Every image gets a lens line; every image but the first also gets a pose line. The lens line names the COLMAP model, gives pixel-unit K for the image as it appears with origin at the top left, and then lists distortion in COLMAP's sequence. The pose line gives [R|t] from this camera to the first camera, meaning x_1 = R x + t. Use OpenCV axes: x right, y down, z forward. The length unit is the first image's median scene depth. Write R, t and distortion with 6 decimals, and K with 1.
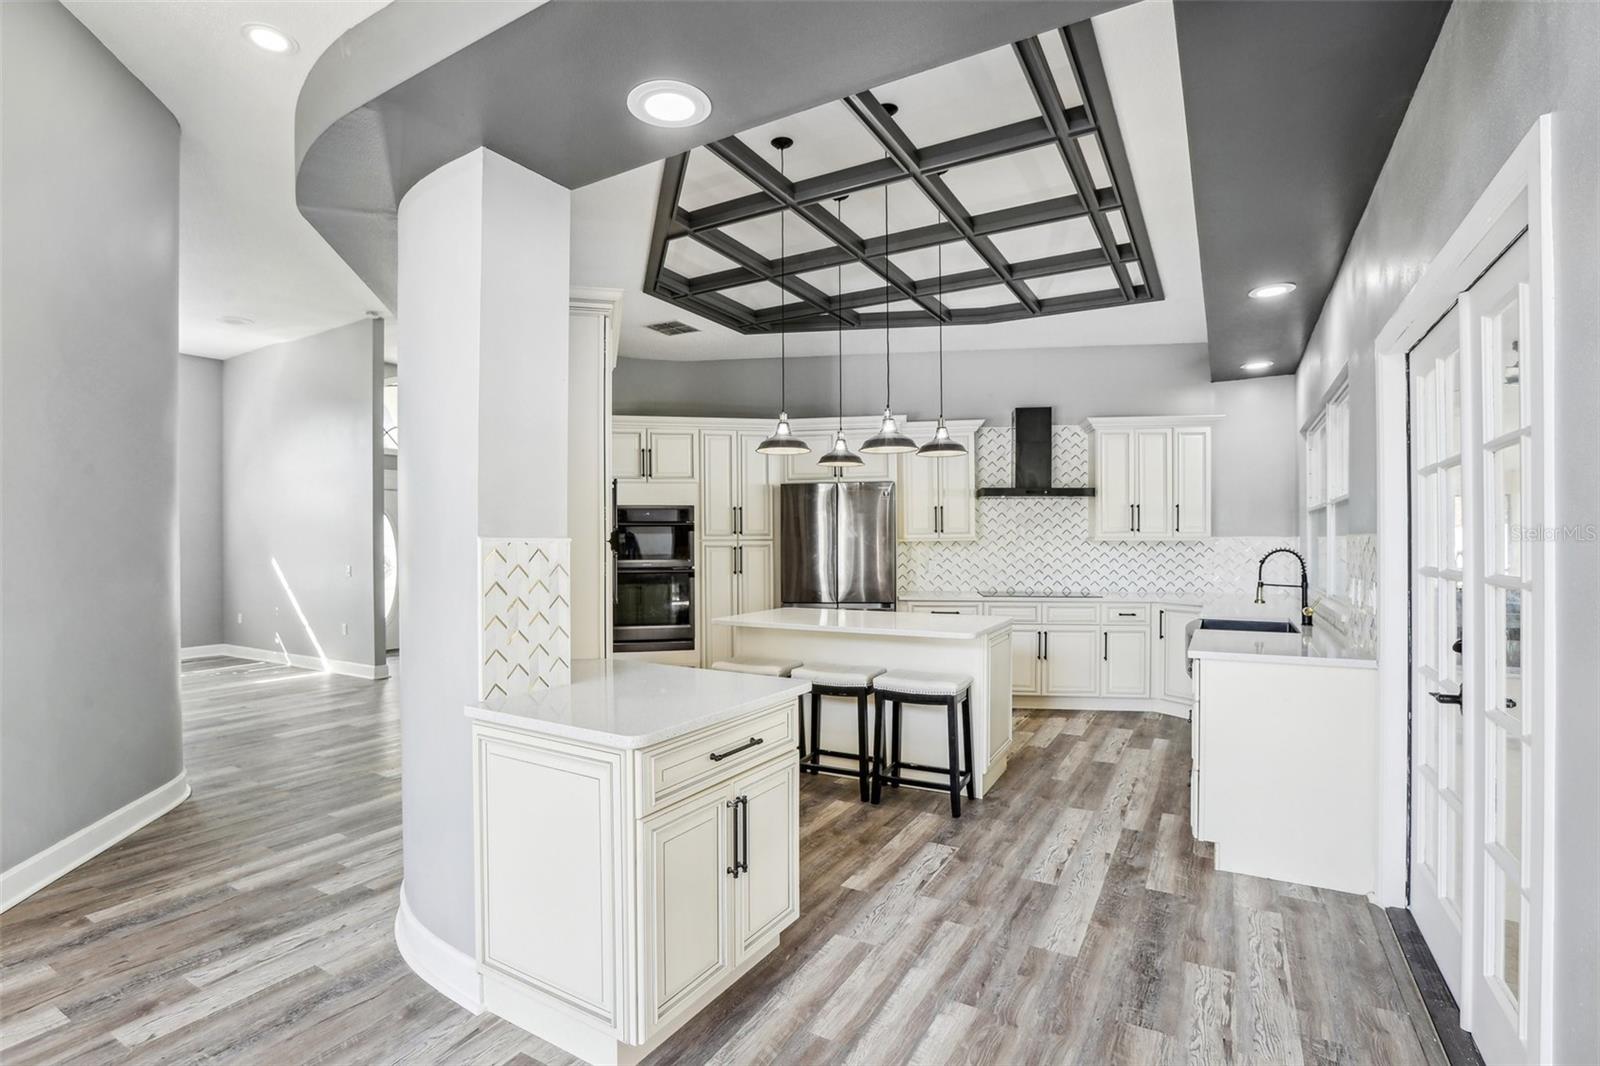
lens RADIAL K [[755.6, 0, 790.5], [0, 755.6, 558.7], [0, 0, 1]] dist [-0.047075, 0.017810]
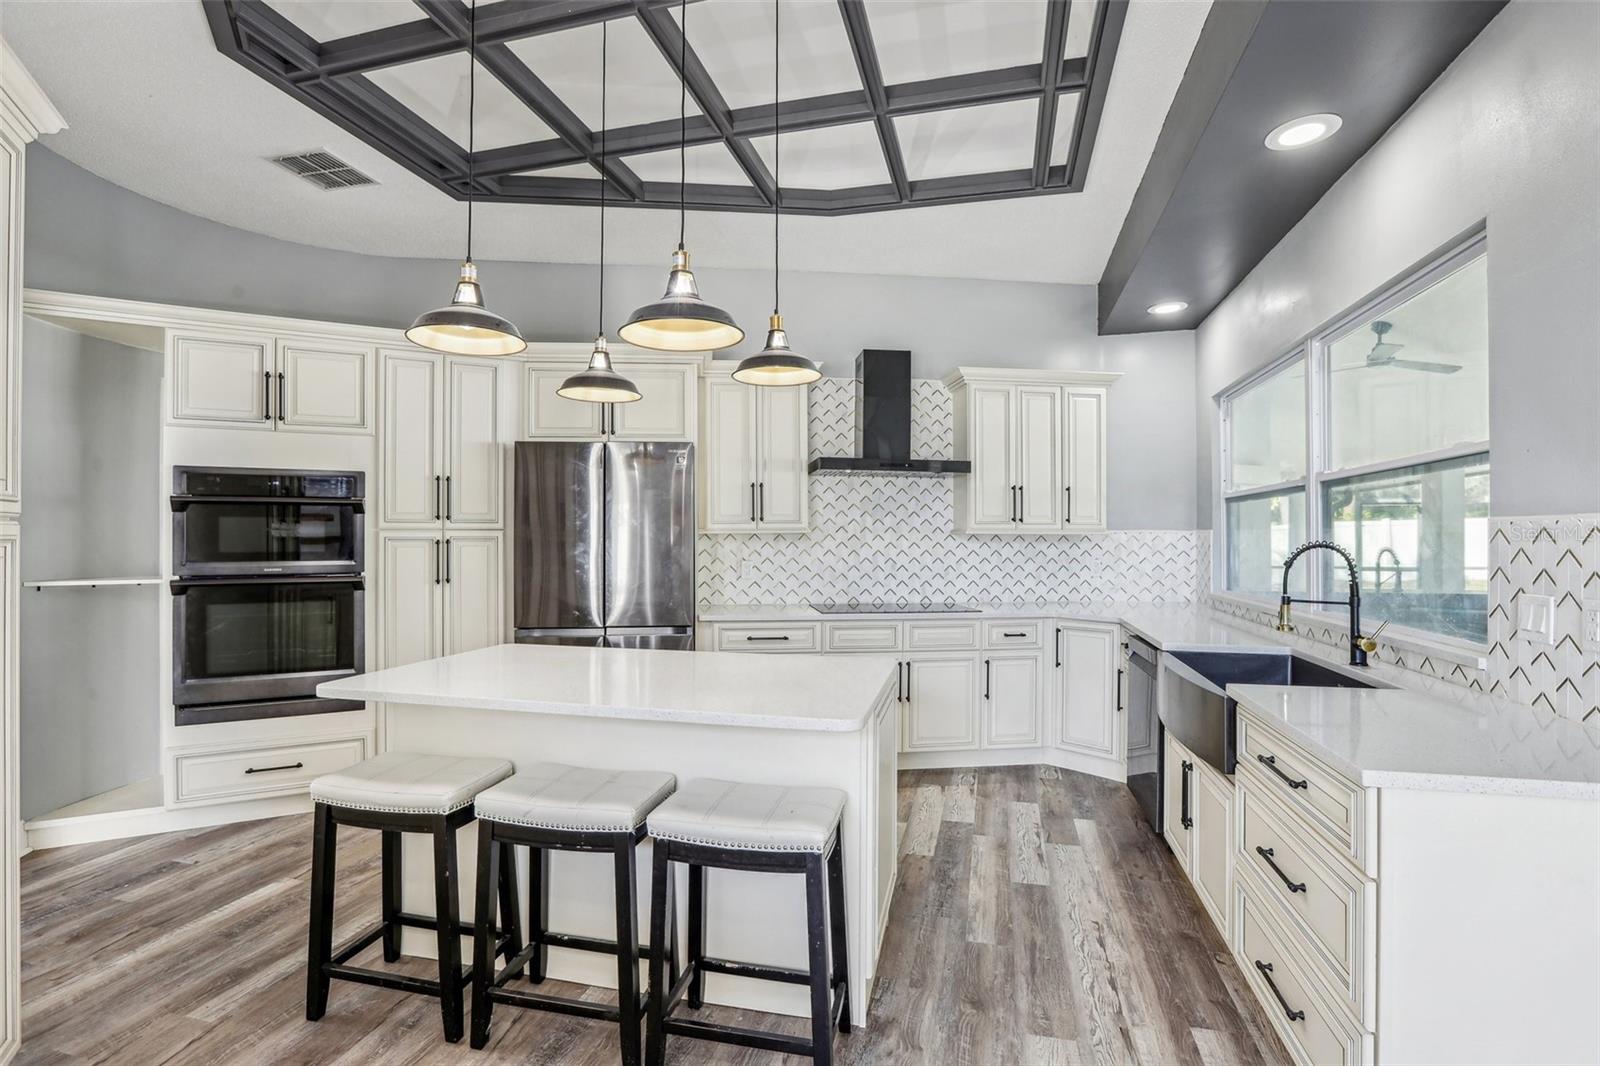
lens RADIAL K [[755.6, 0, 795.7], [0, 755.6, 532.9], [0, 0, 1]] dist [-0.047075, 0.017810]
pose [[0.964331, 0.006790, 0.264612, 0.051210], [0.001666, 0.999495, -0.031720, -0.001865], [-0.264694, 0.031029, 0.963833, 0.358468]]
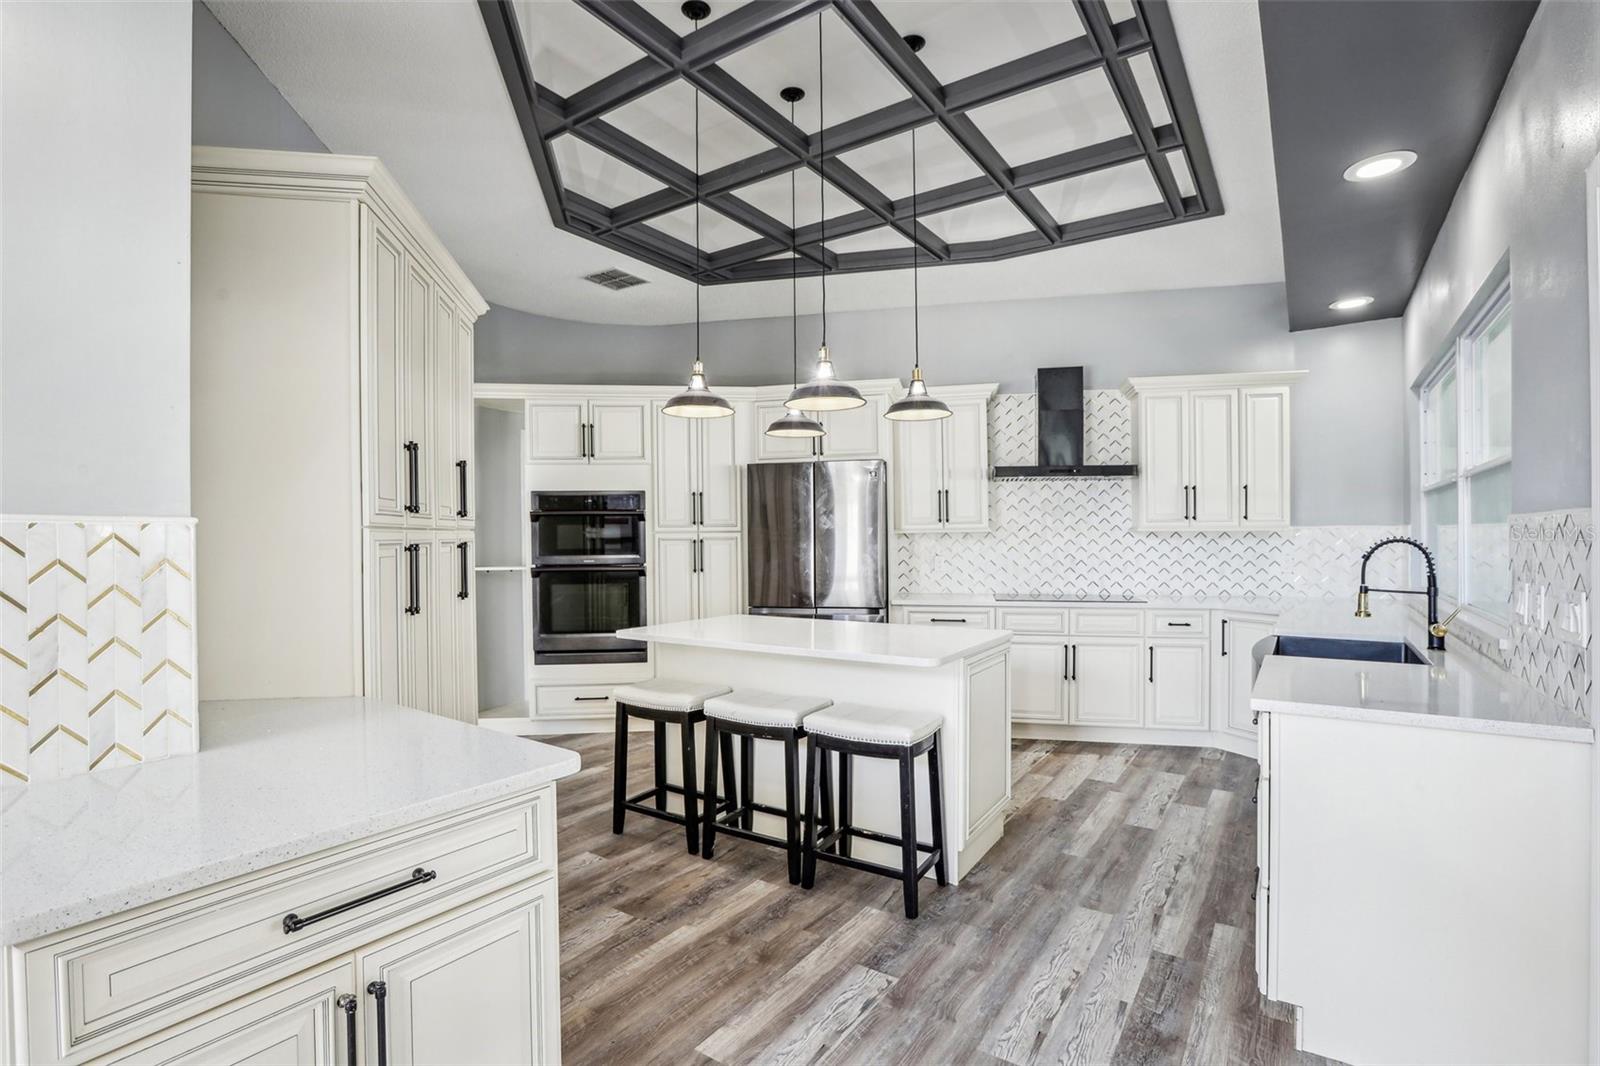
lens RADIAL K [[755.6, 0, 788.2], [0, 755.6, 552.2], [0, 0, 1]] dist [-0.047075, 0.017810]
pose [[0.996636, -0.000872, -0.081952, 0.106990], [0.000602, 0.999994, -0.003319, 0.000824], [0.081954, 0.003258, 0.996631, 0.187567]]
